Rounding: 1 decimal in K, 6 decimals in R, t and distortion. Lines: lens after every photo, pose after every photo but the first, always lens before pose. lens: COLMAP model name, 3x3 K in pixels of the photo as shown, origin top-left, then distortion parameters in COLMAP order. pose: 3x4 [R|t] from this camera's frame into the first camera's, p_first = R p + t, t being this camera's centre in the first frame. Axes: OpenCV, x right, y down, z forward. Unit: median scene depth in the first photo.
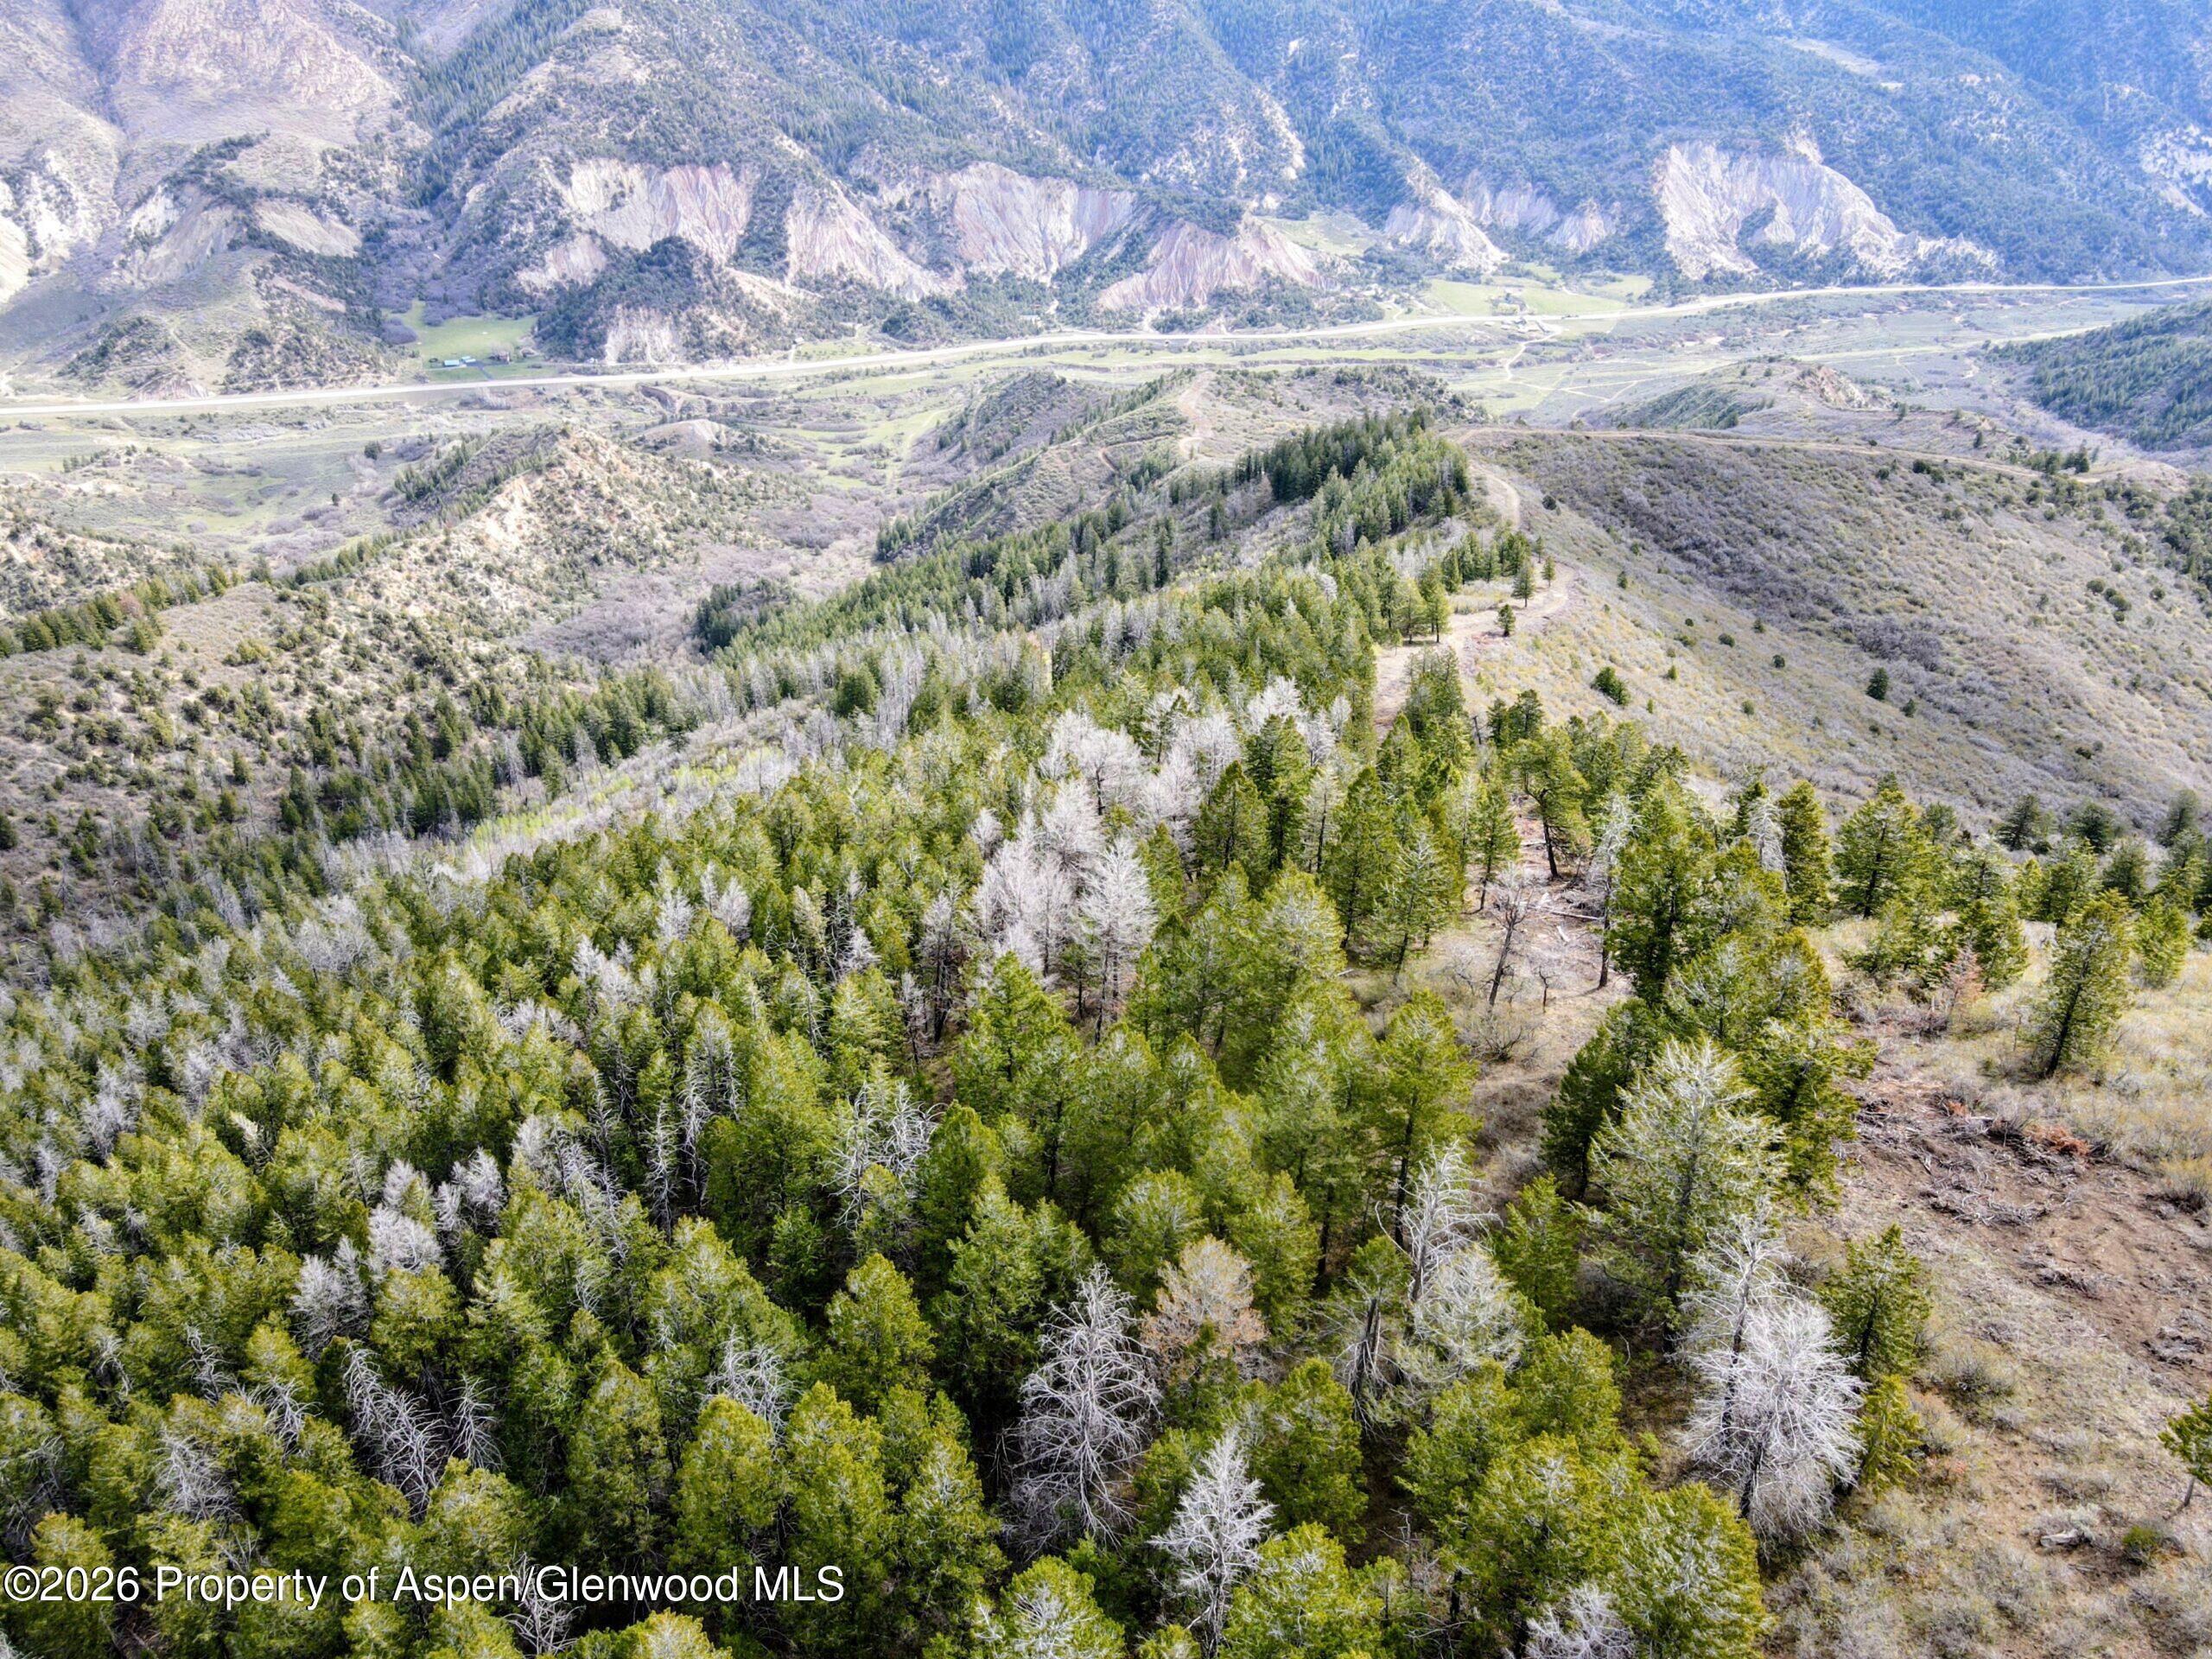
lens RADIAL K [[1627.8, 0, 1106.0], [0, 1627.8, 829.5], [0, 0, 1]] dist [0.022775, -0.052190]
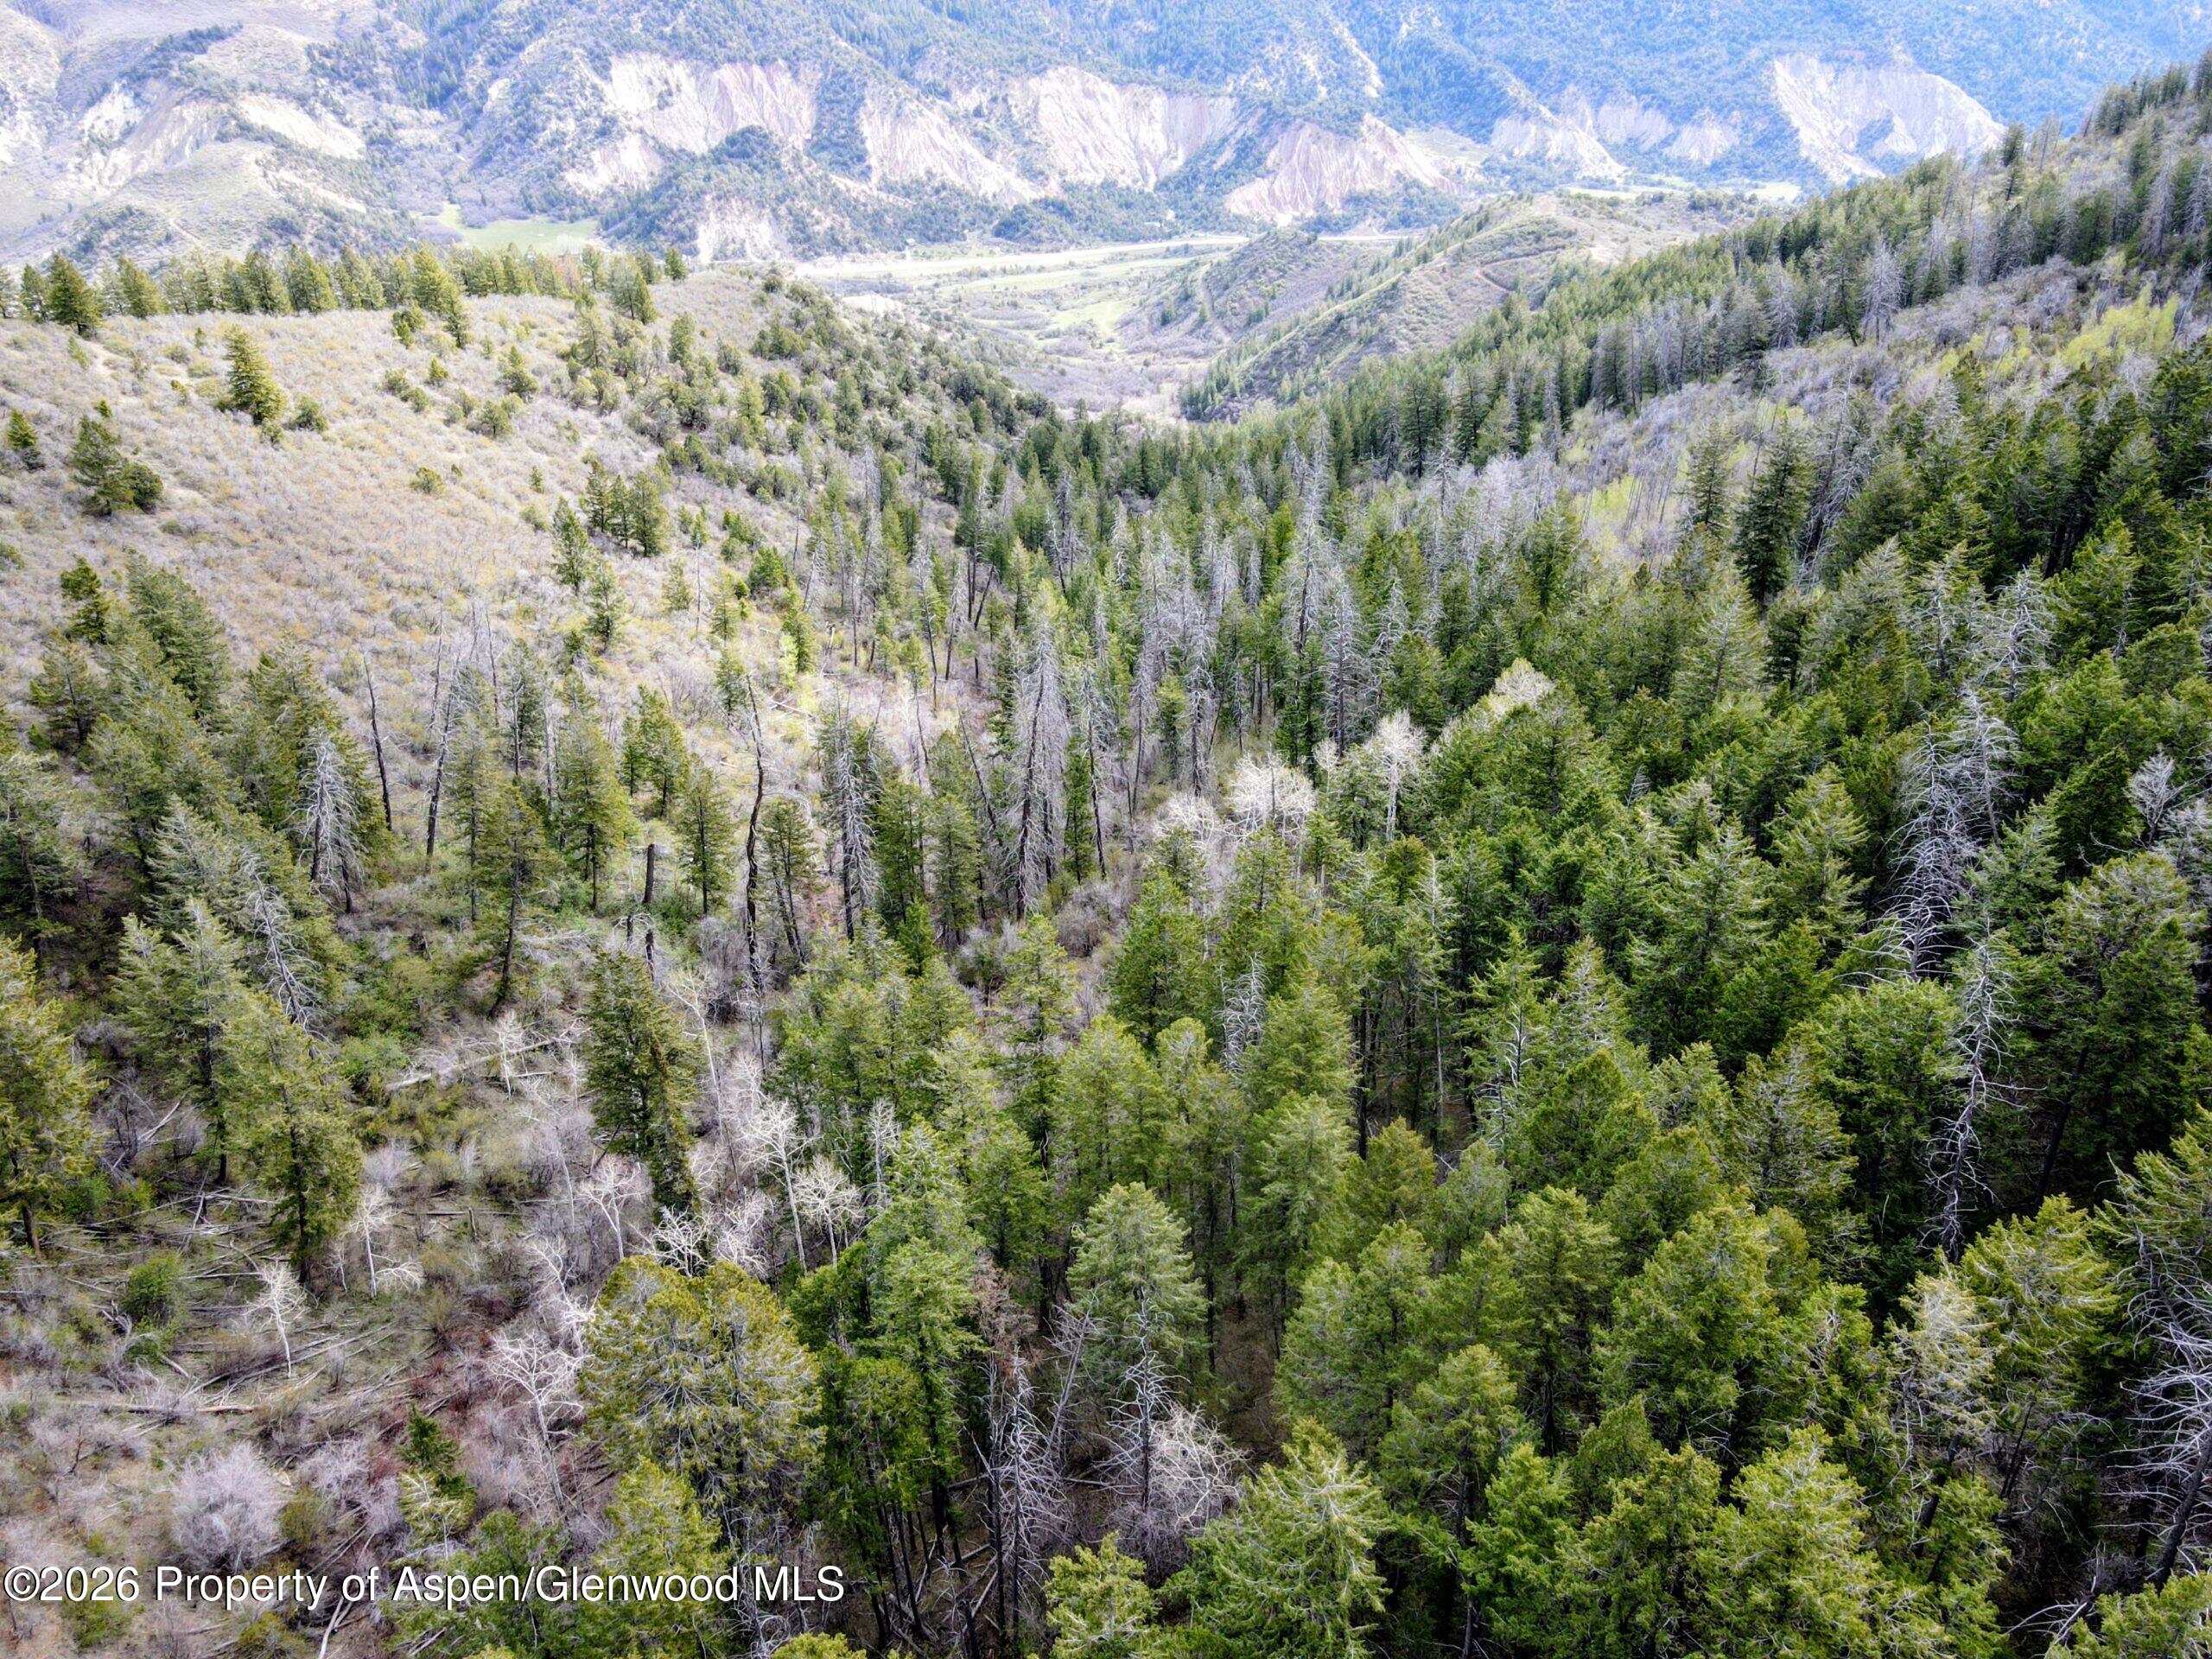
lens RADIAL K [[1627.8, 0, 1106.0], [0, 1627.8, 829.5], [0, 0, 1]] dist [0.022775, -0.052190]
pose [[0.995074, -0.046496, 0.087553, -0.160179], [0.048834, 0.998500, -0.024756, 0.032431], [-0.086270, 0.028910, 0.995852, 0.132170]]
